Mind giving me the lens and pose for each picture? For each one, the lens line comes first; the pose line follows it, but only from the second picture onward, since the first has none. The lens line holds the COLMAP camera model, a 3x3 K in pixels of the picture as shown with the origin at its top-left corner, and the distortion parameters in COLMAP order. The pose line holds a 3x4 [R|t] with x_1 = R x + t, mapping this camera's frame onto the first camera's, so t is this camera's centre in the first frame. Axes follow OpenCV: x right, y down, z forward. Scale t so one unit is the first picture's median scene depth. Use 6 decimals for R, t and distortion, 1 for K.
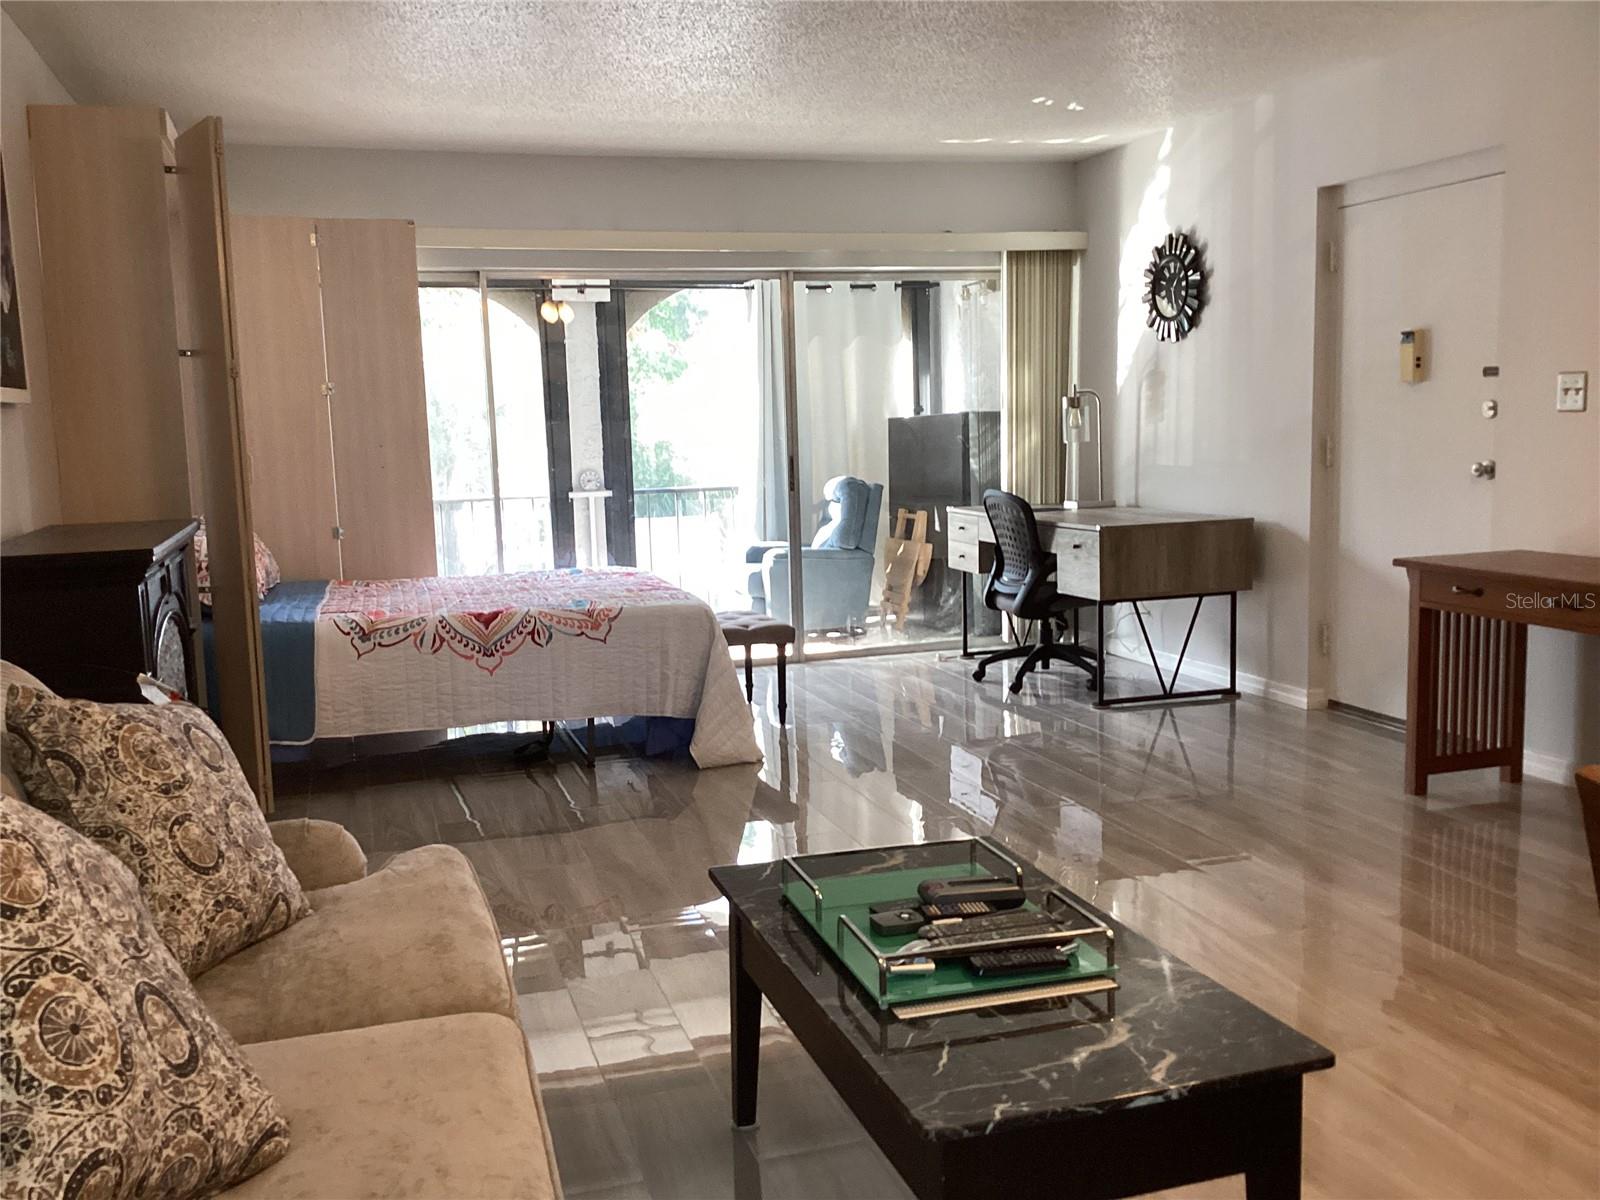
lens RADIAL K [[1466.4, 0, 800.5], [0, 1466.4, 617.5], [0, 0, 1]] dist [0.039909, 0.000000]
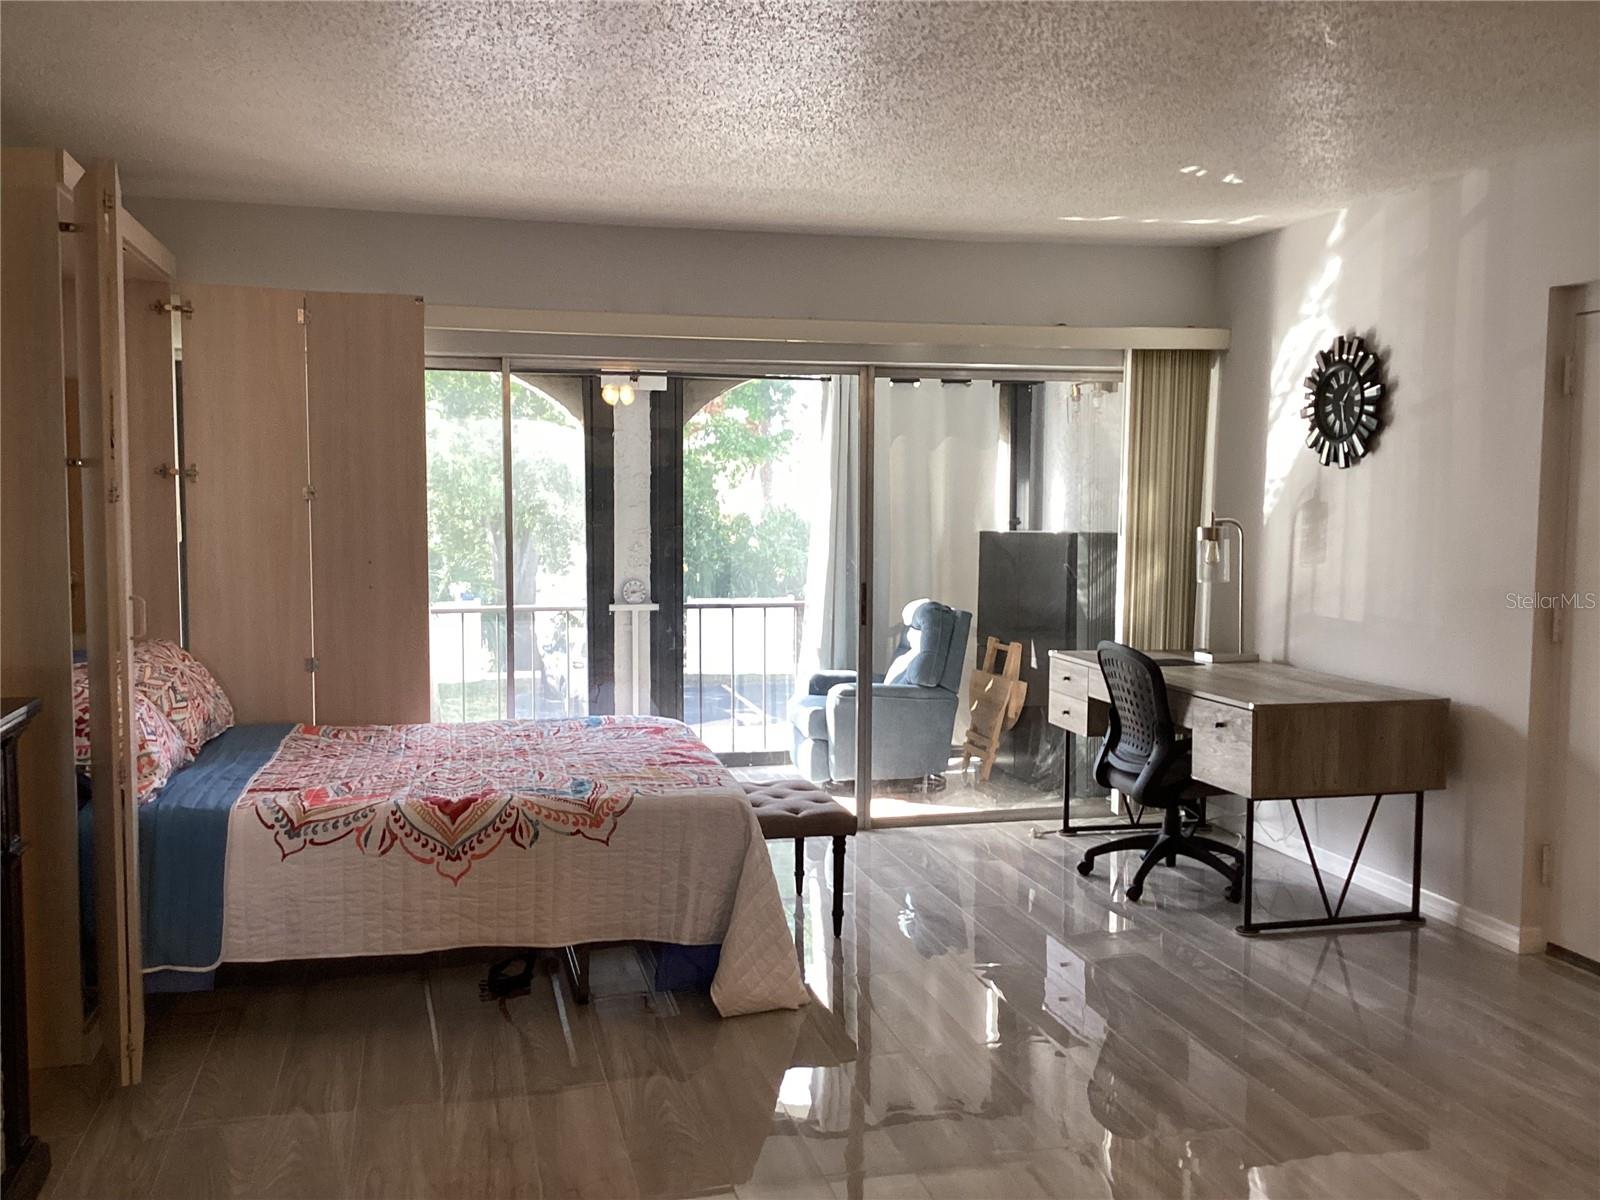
lens RADIAL K [[1466.4, 0, 801.2], [0, 1466.4, 603.5], [0, 0, 1]] dist [0.039909, 0.000000]
pose [[0.997789, 0.038895, -0.053890, 0.004204], [-0.041925, 0.997535, -0.056276, -0.062840], [0.051568, 0.058411, 0.996960, 0.207465]]
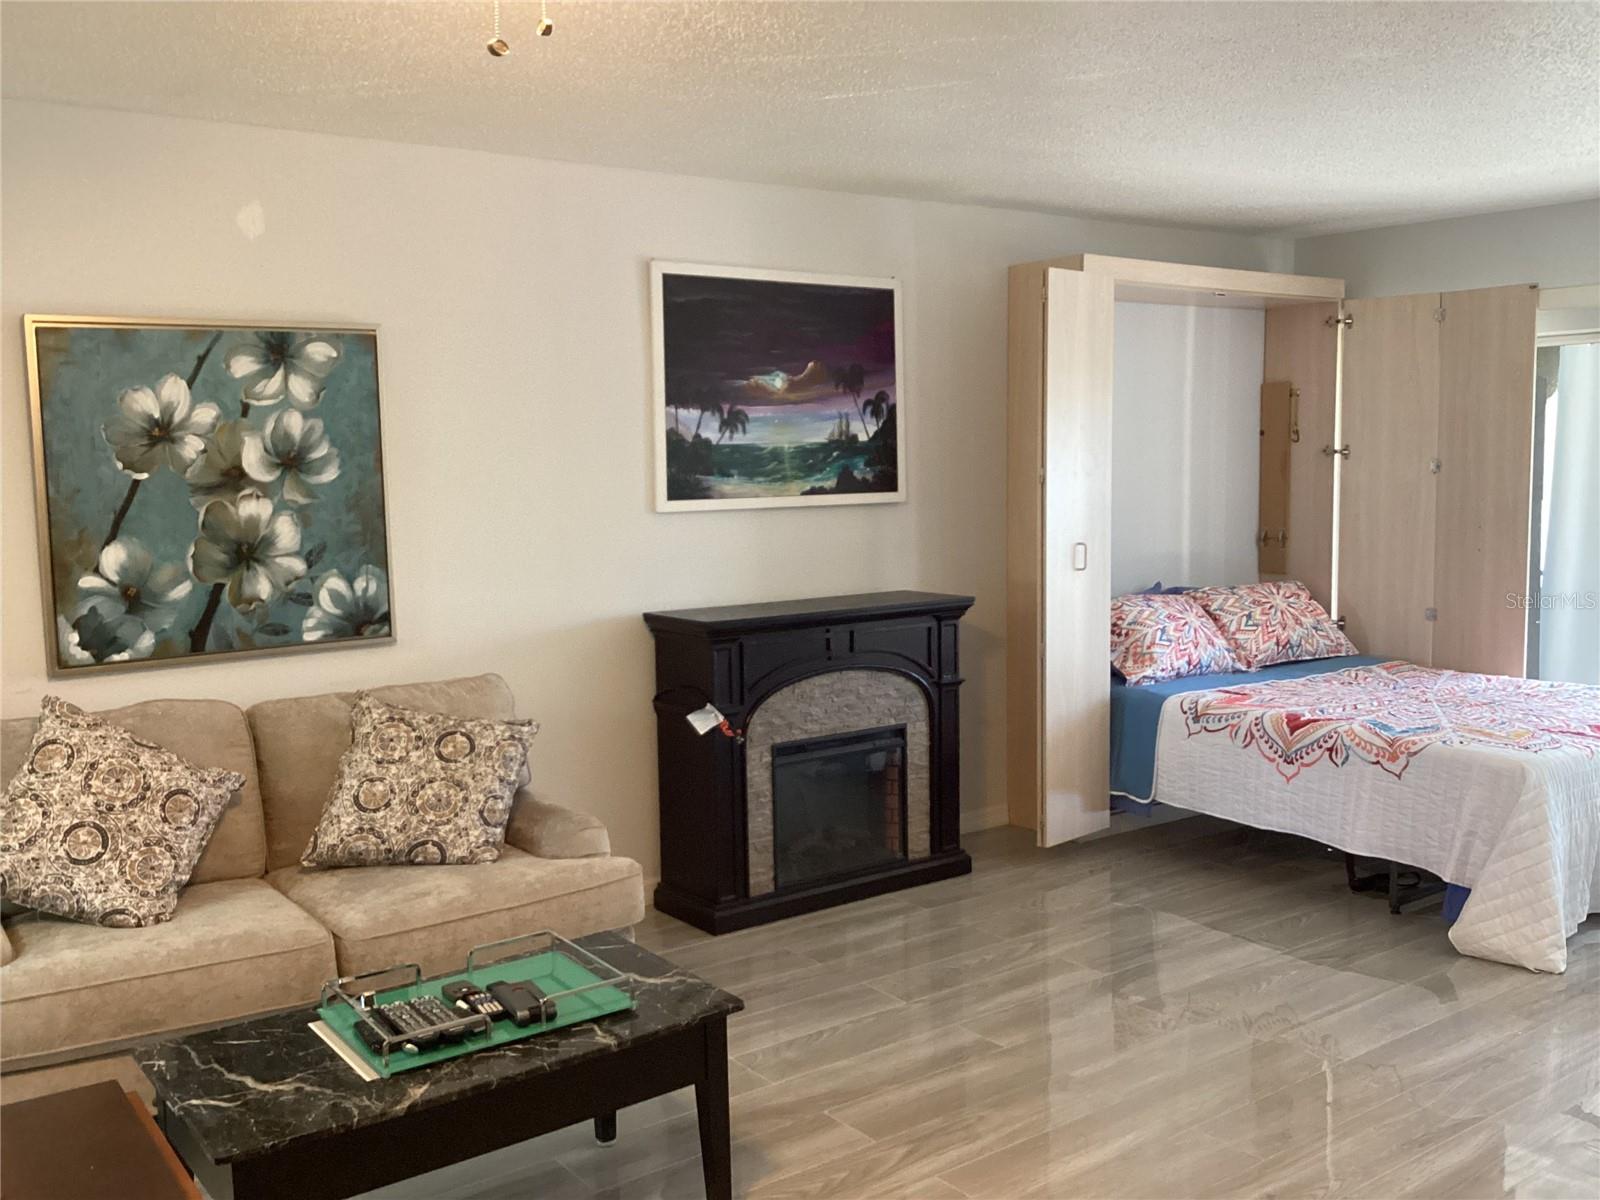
lens RADIAL K [[1466.4, 0, 787.4], [0, 1466.4, 605.8], [0, 0, 1]] dist [0.039909, 0.000000]
pose [[0.318278, 0.120007, -0.940371, 0.515123], [-0.120947, 0.988989, 0.085276, -0.105154], [0.940250, 0.086594, 0.329288, 0.315720]]
